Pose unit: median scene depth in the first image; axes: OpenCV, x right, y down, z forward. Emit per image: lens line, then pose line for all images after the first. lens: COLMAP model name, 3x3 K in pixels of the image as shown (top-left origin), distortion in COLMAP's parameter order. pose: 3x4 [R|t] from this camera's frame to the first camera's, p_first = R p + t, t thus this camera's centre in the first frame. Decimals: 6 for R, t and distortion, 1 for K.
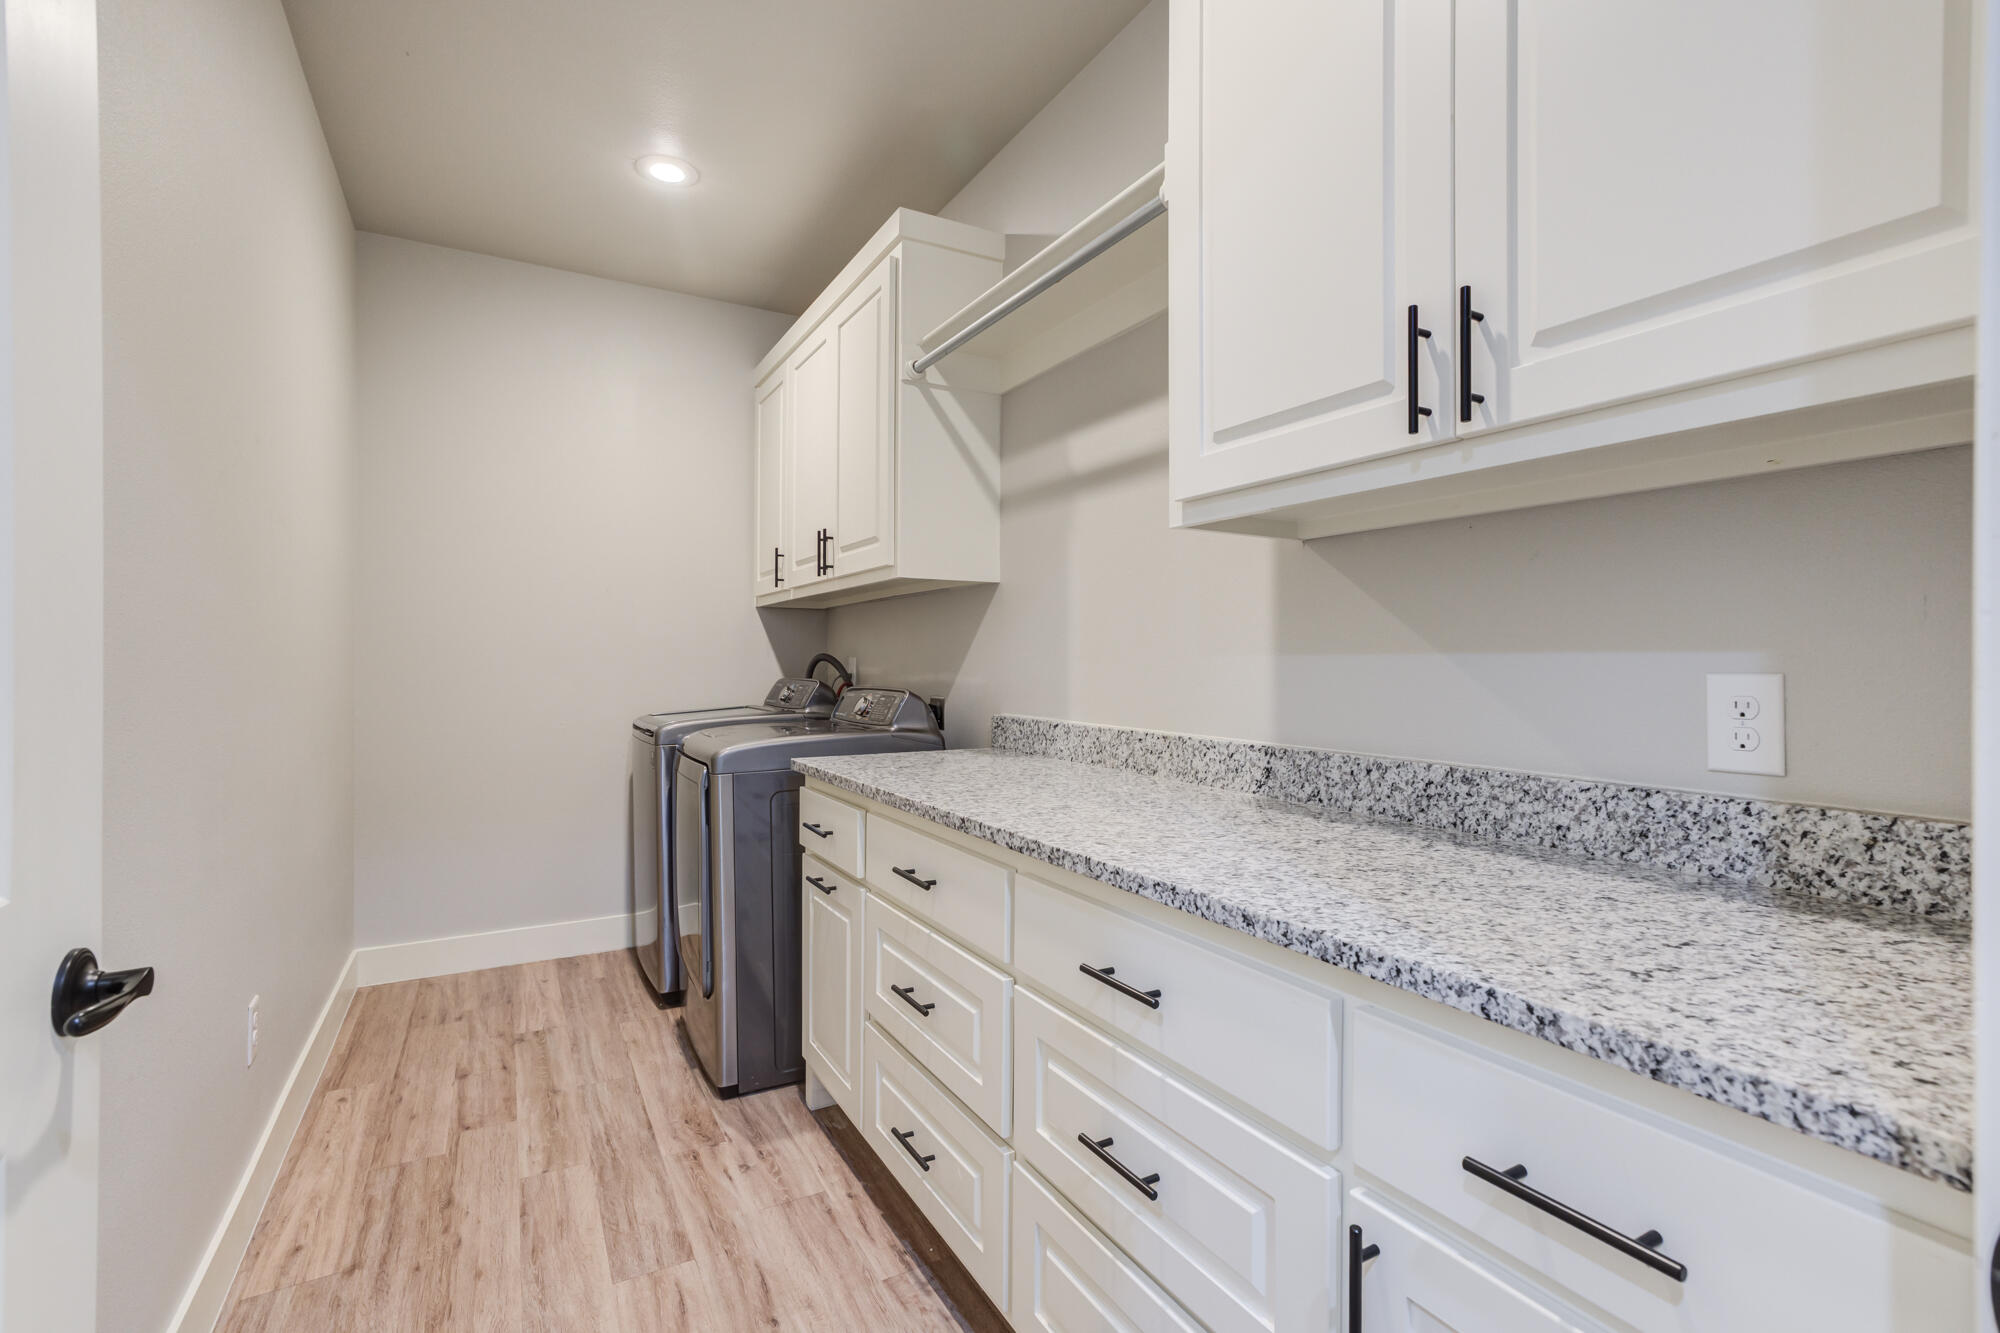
lens RADIAL K [[925.4, 0, 1001.7], [0, 925.4, 659.2], [0, 0, 1]] dist [-0.009981, 0.008806]
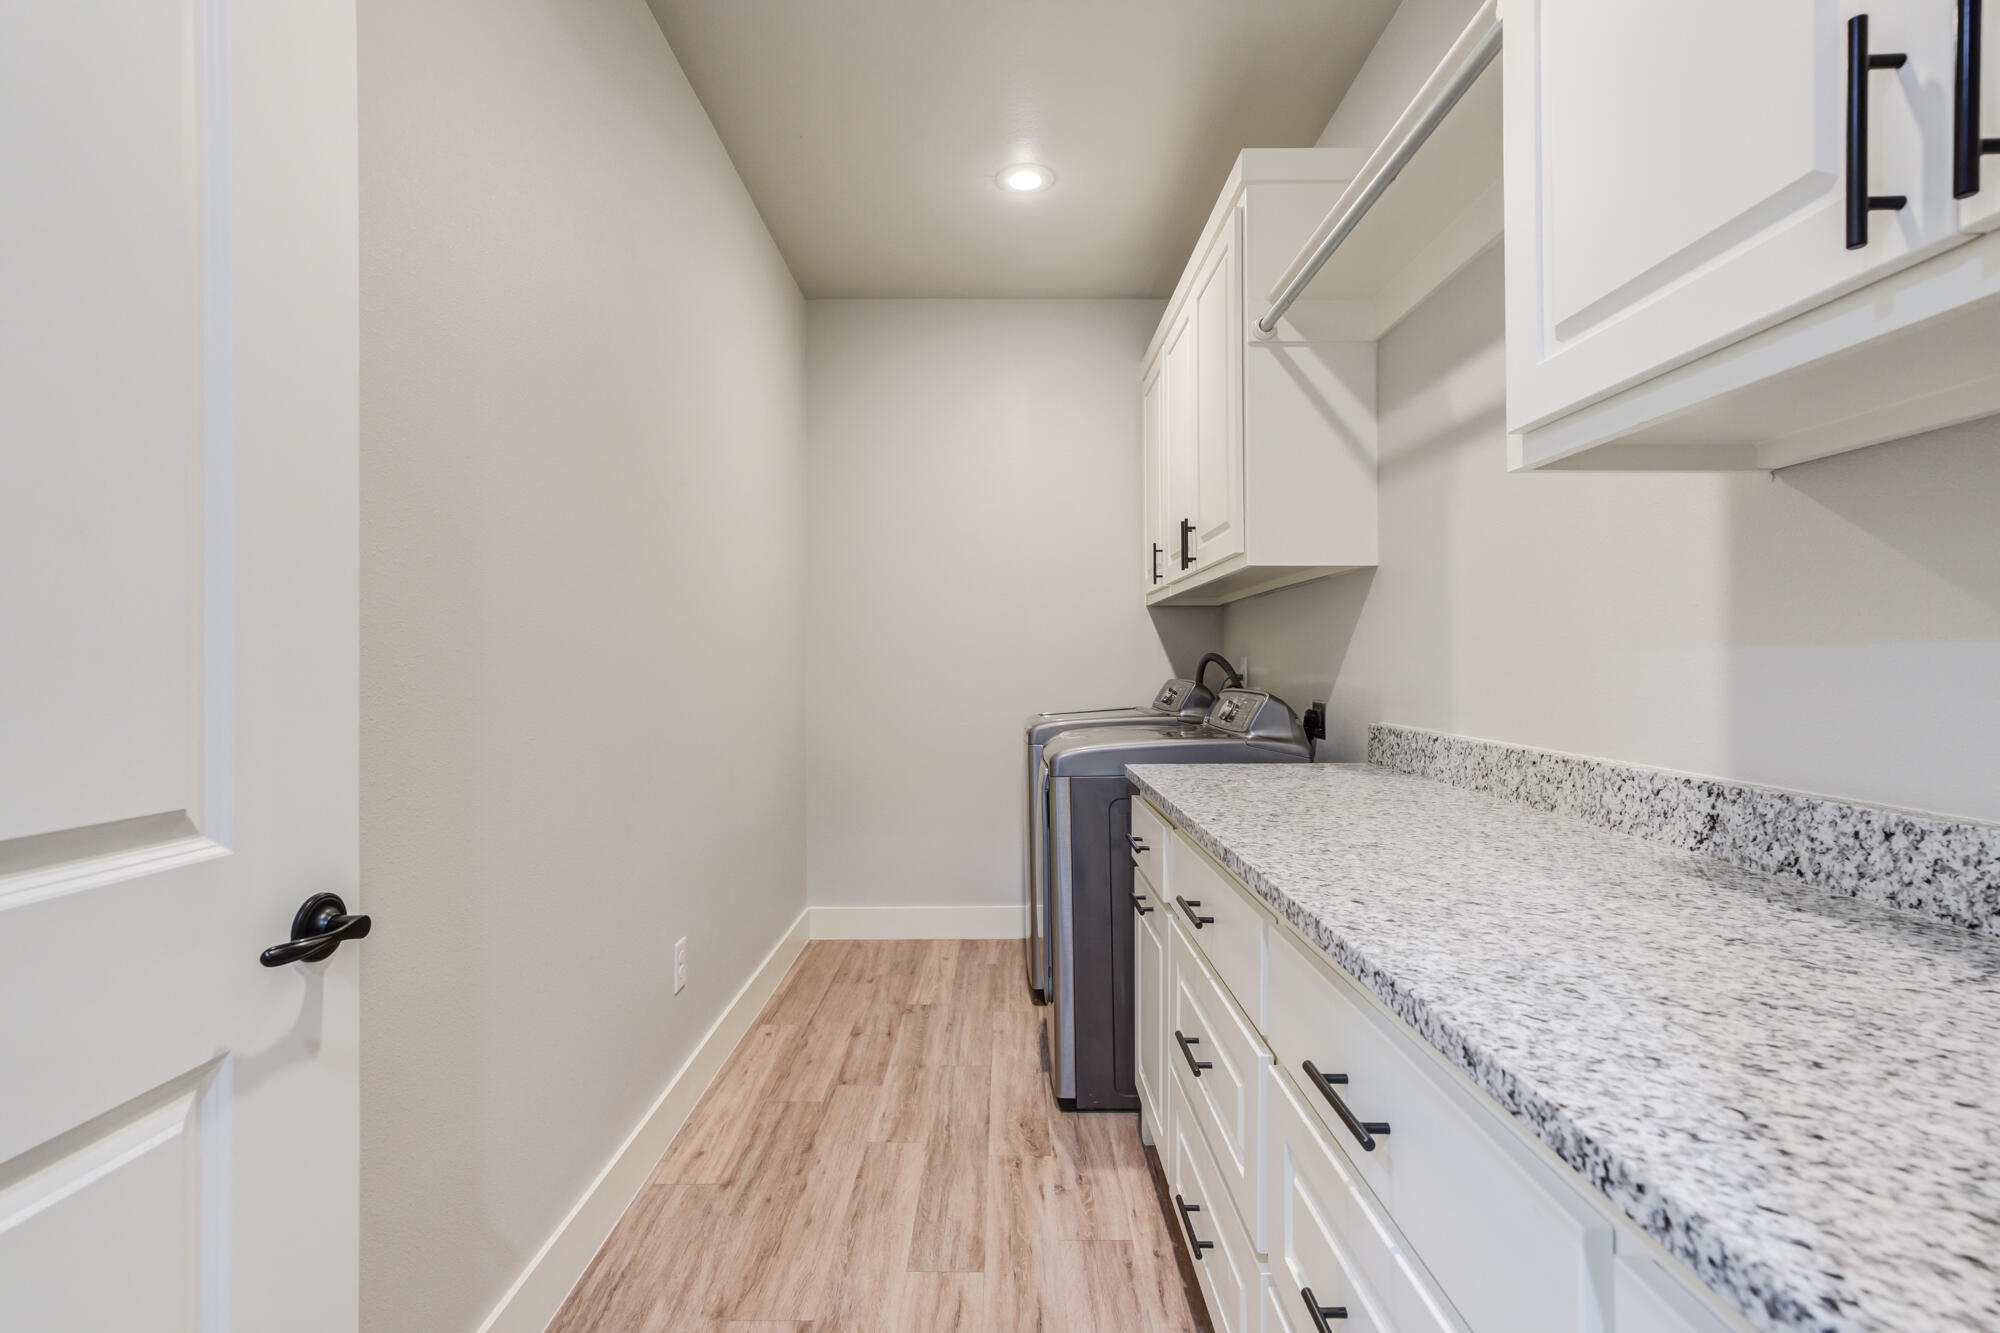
lens RADIAL K [[925.4, 0, 992.0], [0, 925.4, 657.9], [0, 0, 1]] dist [-0.009981, 0.008806]
pose [[0.865320, -0.007329, -0.501166, 0.152881], [0.005714, 0.999972, -0.004758, 0.003329], [0.501187, 0.001254, 0.865338, 0.140663]]
